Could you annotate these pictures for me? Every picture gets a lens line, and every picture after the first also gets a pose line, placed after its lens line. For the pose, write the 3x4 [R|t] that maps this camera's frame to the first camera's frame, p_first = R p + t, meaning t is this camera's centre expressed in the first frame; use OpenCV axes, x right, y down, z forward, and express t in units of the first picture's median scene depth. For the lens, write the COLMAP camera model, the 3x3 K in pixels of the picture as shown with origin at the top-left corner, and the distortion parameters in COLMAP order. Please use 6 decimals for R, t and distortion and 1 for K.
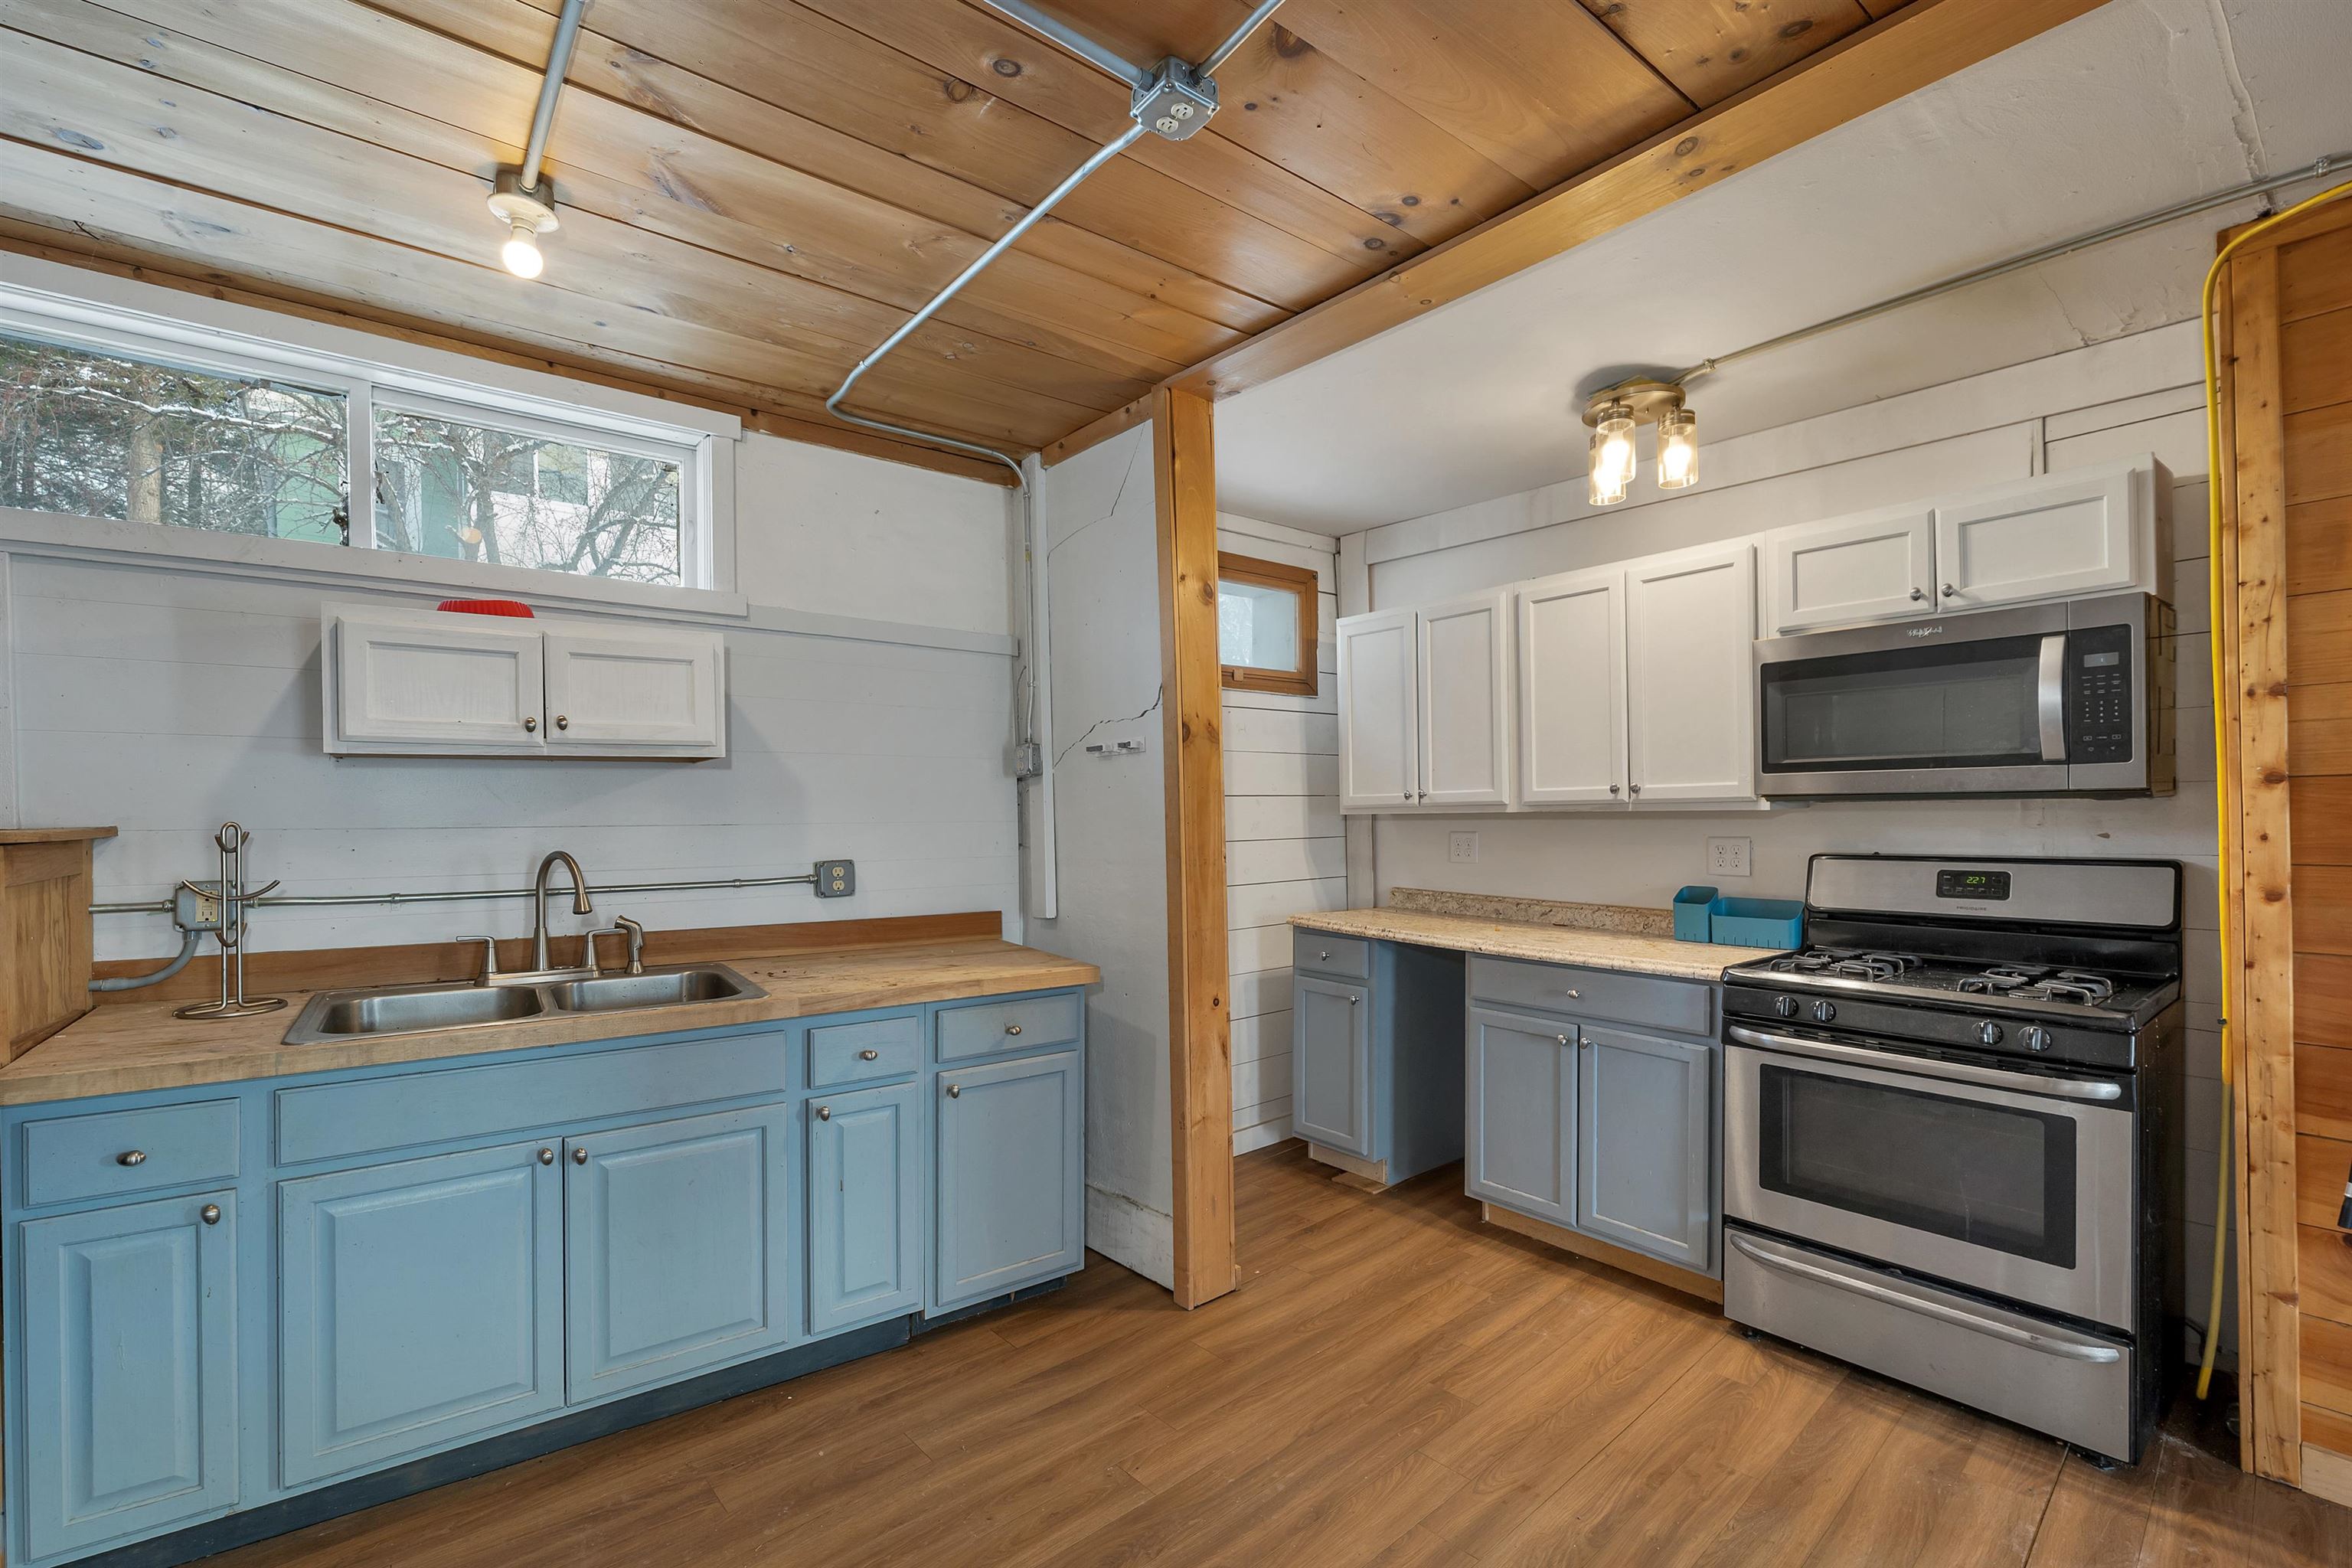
lens RADIAL K [[980.3, 0, 1175.7], [0, 980.3, 808.6], [0, 0, 1]] dist [0.001925, -0.000184]
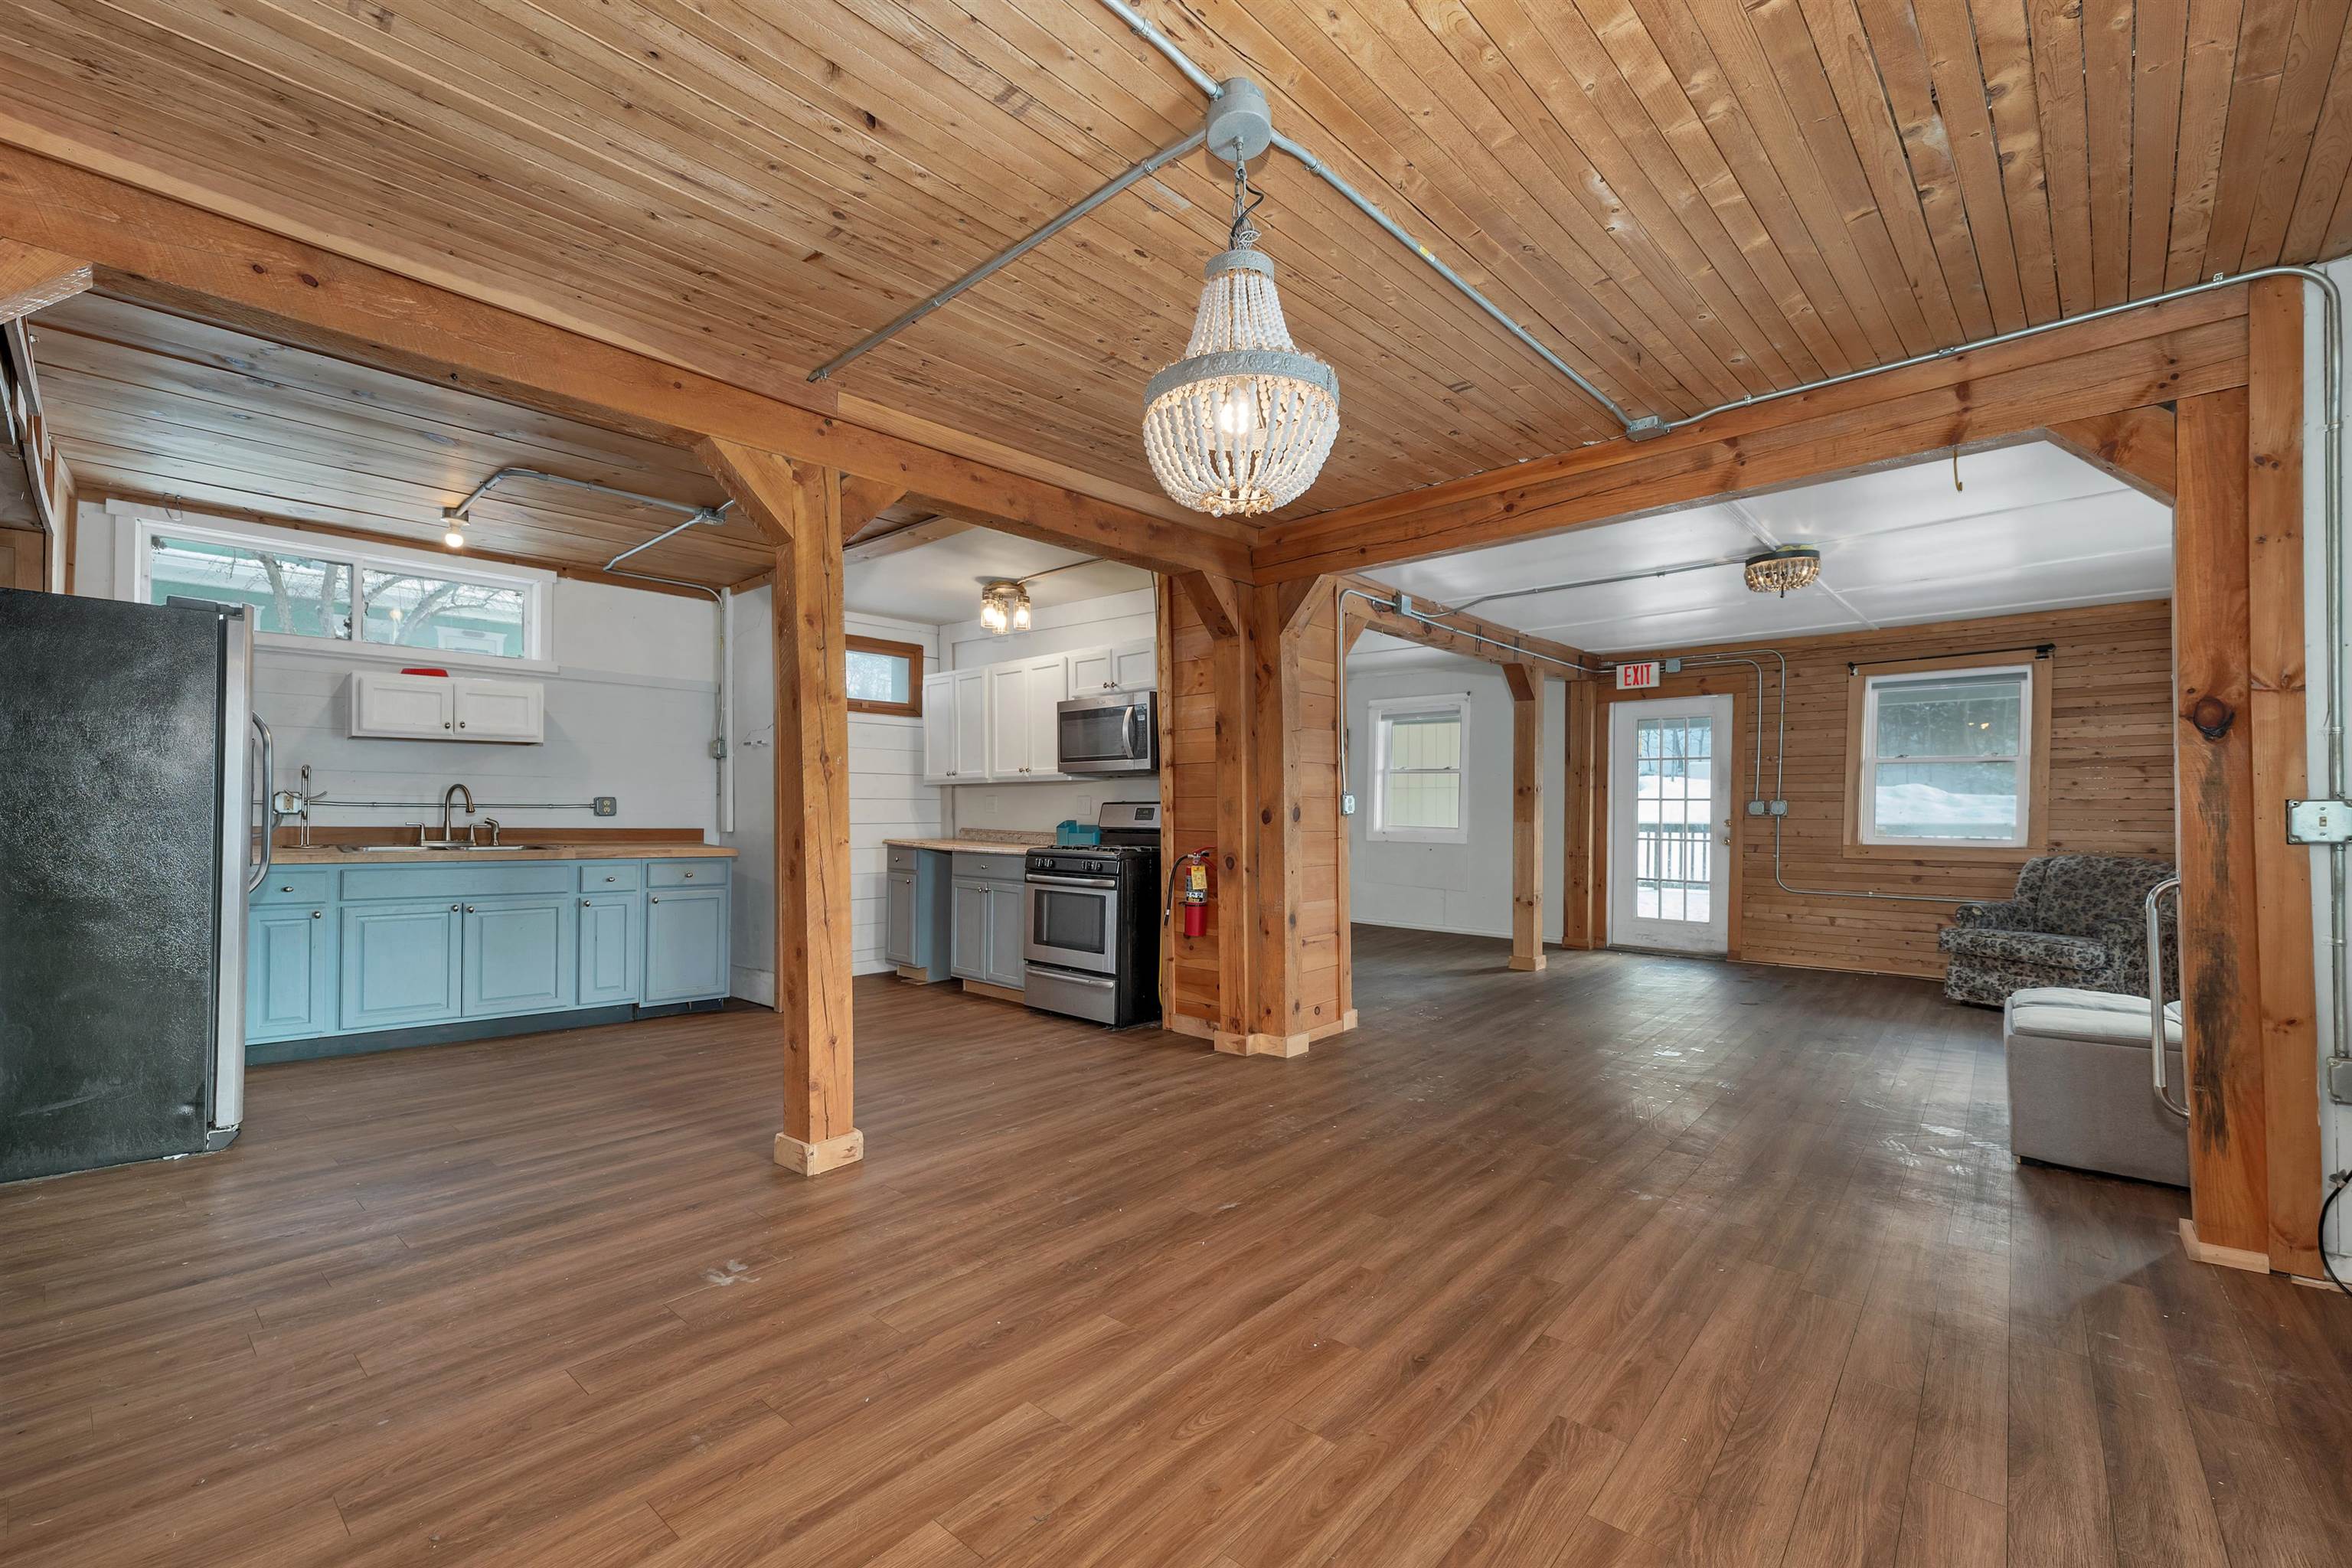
lens RADIAL K [[932.6, 0, 1171.6], [0, 932.6, 806.2], [0, 0, 1]] dist [-0.001310, -0.000011]
pose [[0.990270, 0.016918, 0.138125, 0.595294], [-0.016362, 0.999853, -0.005163, 0.071575], [-0.138192, 0.002853, 0.990401, -1.155979]]
